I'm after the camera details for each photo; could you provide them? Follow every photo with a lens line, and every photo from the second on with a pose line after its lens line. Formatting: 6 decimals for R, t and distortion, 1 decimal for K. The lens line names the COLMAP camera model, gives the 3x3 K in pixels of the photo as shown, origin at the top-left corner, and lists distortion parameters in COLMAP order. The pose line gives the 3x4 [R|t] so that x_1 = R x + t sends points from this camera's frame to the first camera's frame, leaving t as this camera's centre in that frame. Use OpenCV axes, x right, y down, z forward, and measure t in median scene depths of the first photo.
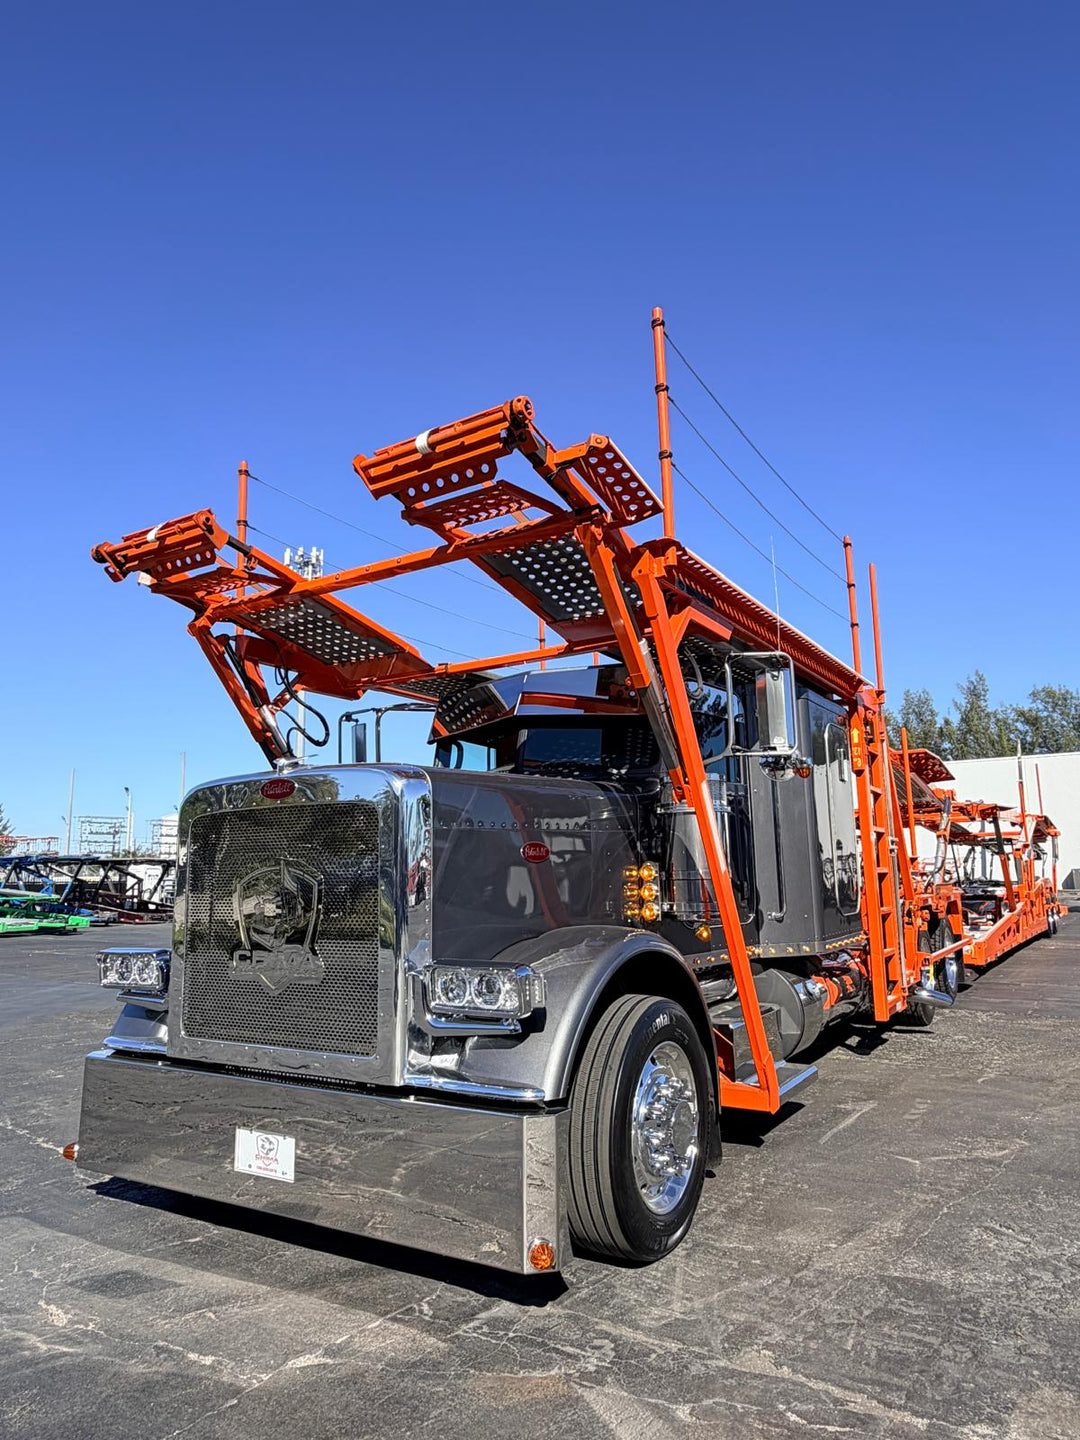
lens RADIAL K [[934.2, 0, 540.0], [0, 934.2, 720.0], [0, 0, 1]] dist [-0.002071, 0.002366]
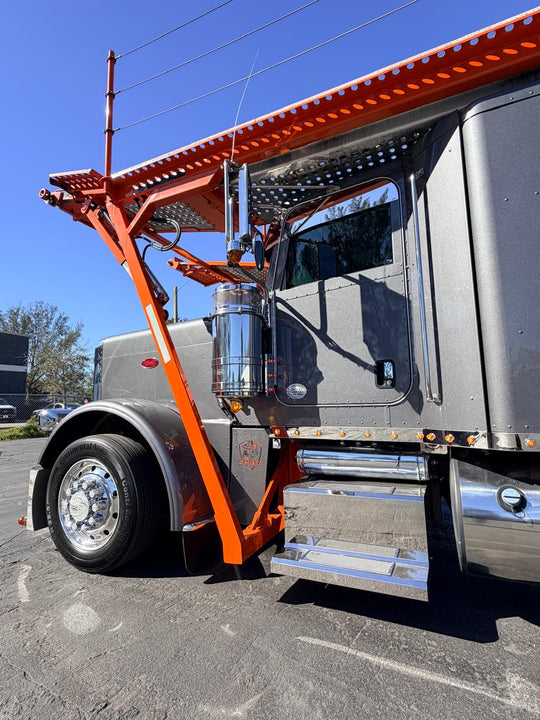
lens RADIAL K [[362.2, 0, 270.0], [0, 362.2, 360.0], [0, 0, 1]] dist [0.000675, -0.000311]
pose [[0.114798, -0.106274, -0.987688, 0.701616], [0.184070, 0.979319, -0.083979, 0.216858], [0.976186, -0.172163, 0.131985, 1.004473]]
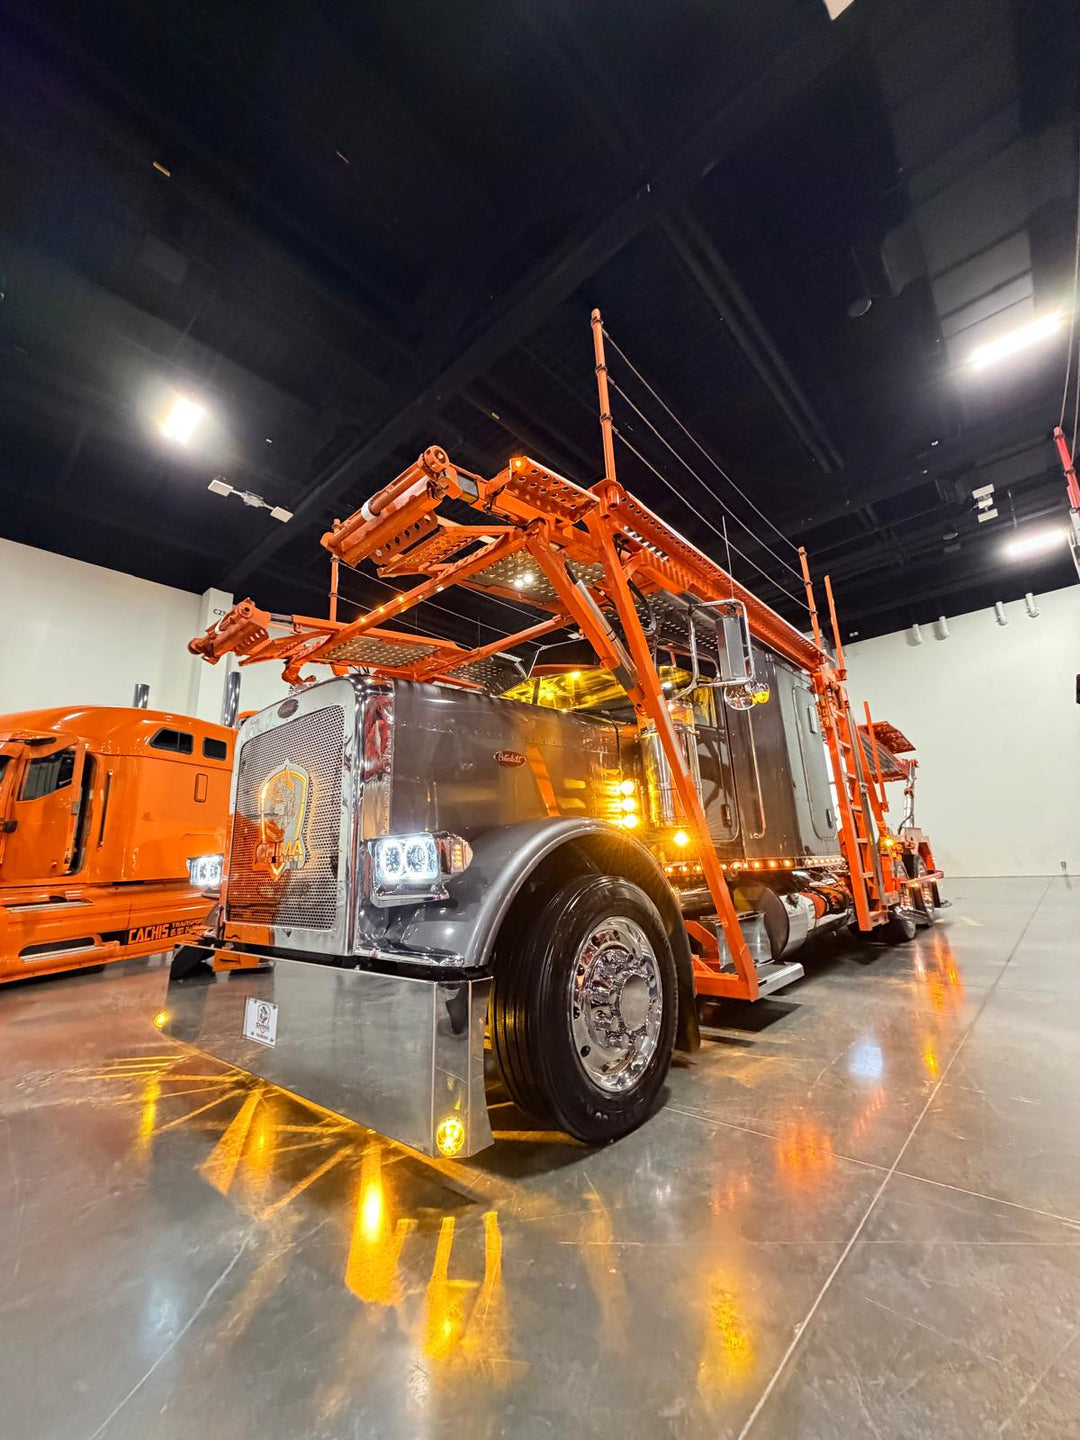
lens RADIAL K [[570.7, 0, 540.0], [0, 570.7, 720.0], [0, 0, 1]] dist [0.000653, 0.000034]
pose [[0.984796, -0.061115, -0.162612, 0.129428], [0.048528, 0.995590, -0.080286, 0.132078], [0.166802, 0.071174, 0.983418, 0.269671]]
